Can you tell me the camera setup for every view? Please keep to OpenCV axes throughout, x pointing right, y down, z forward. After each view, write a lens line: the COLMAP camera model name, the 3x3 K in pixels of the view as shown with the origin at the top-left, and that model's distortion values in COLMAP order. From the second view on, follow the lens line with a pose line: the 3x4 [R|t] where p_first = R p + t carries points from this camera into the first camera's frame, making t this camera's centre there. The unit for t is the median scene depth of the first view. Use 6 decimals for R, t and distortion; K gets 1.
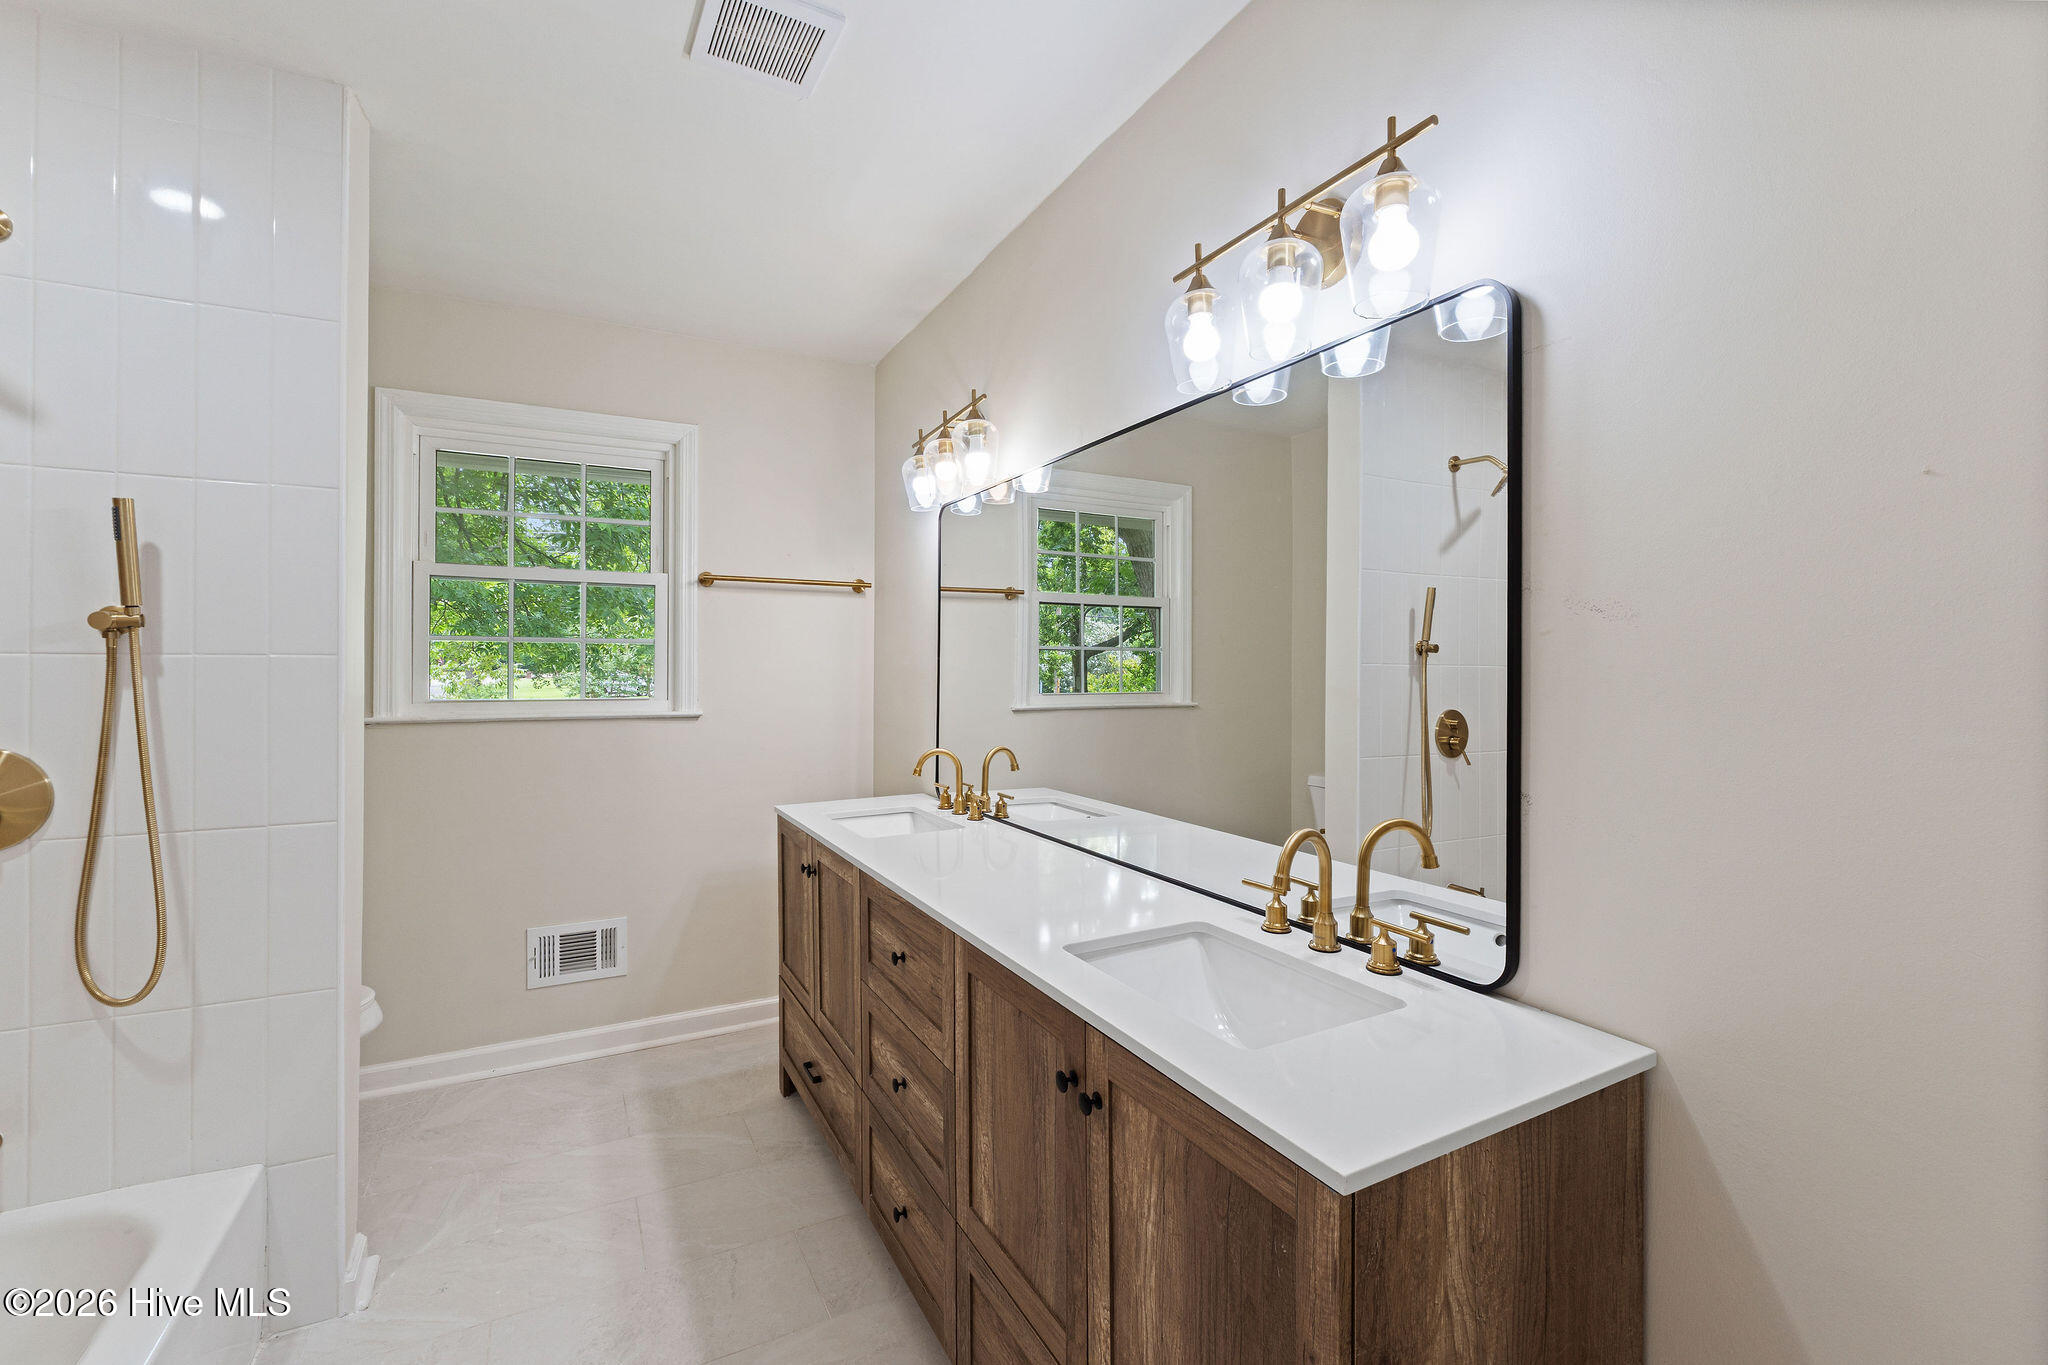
lens RADIAL K [[860.3, 0, 1017.3], [0, 860.3, 671.6], [0, 0, 1]] dist [0.000650, -0.000693]
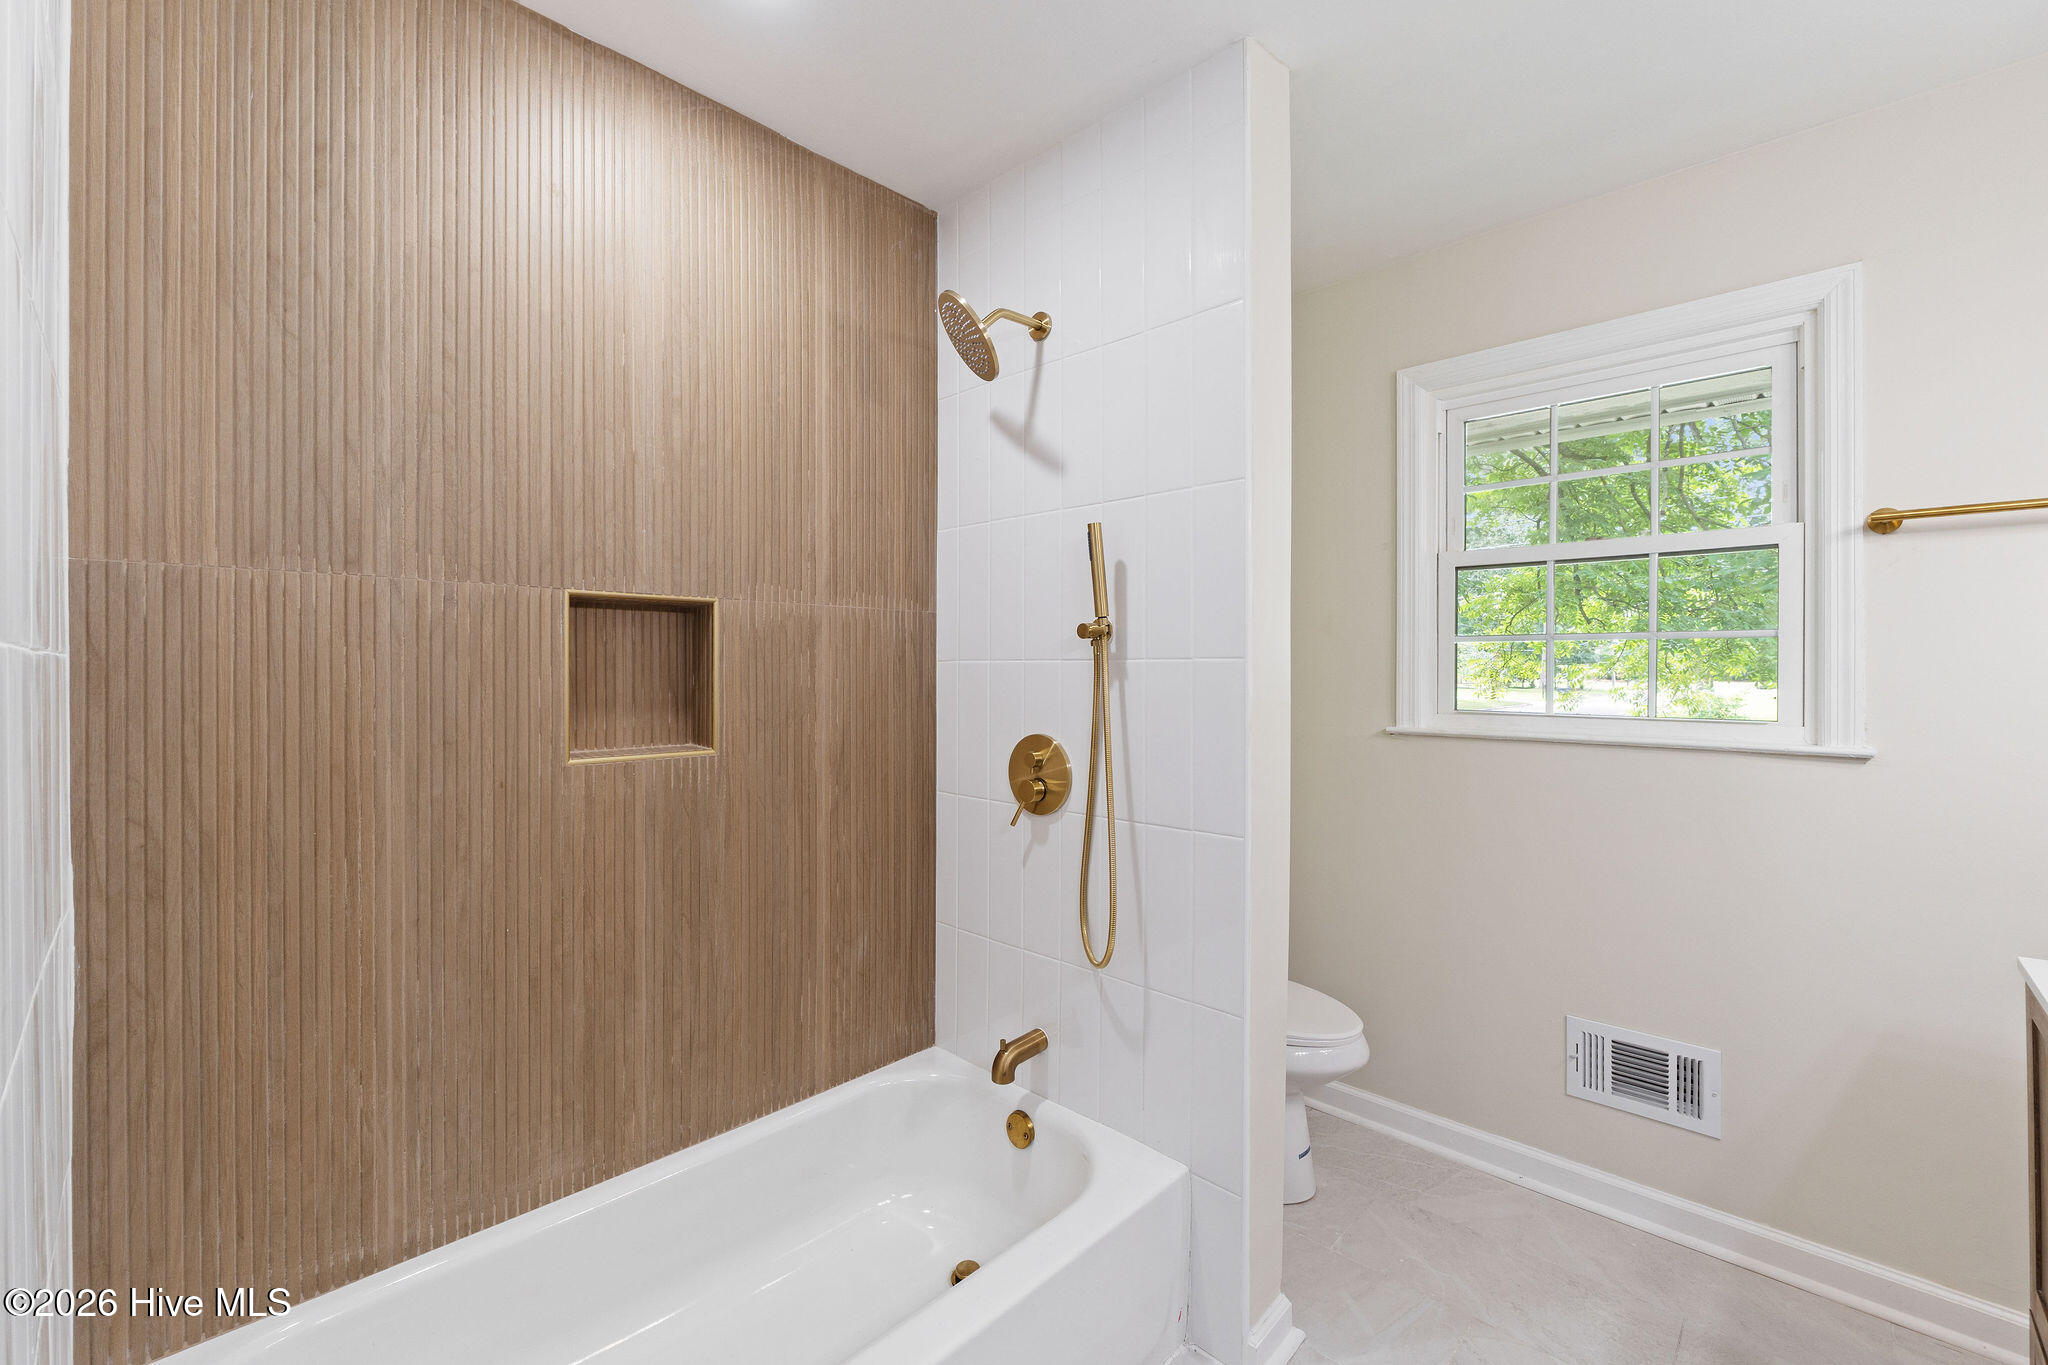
lens RADIAL K [[860.3, 0, 1030.2], [0, 860.3, 670.9], [0, 0, 1]] dist [0.000650, -0.000693]
pose [[0.306989, -0.001528, -0.951712, 0.012905], [-0.008681, 0.999953, -0.004405, 0.000452], [0.951673, 0.009614, 0.306961, 0.303869]]
